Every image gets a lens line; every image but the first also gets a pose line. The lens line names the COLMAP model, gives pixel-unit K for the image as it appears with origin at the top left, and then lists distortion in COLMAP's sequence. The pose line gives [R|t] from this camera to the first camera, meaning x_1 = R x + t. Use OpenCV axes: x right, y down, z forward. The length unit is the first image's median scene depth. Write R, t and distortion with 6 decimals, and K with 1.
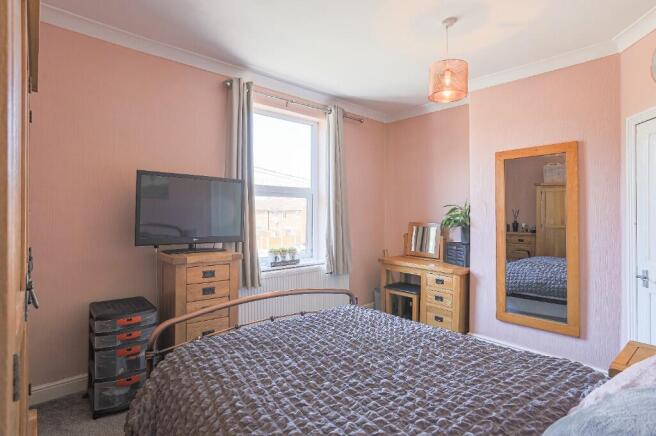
lens RADIAL K [[329.7, 0, 328.0], [0, 329.7, 218.0], [0, 0, 1]] dist [-0.001374, 0.026032]
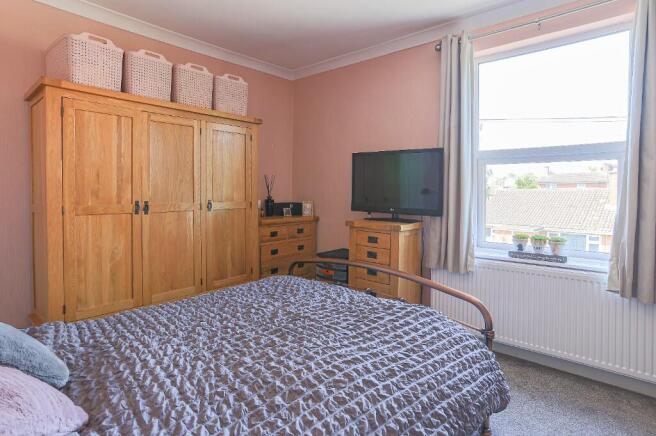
lens RADIAL K [[331.8, 0, 325.6], [0, 331.8, 205.9], [0, 0, 1]] dist [-0.054073, 0.028649]
pose [[0.157789, 0.051091, -0.986150, 0.710473], [-0.012668, 0.998683, 0.049714, 0.000555], [0.987392, 0.004648, 0.158228, 0.657059]]
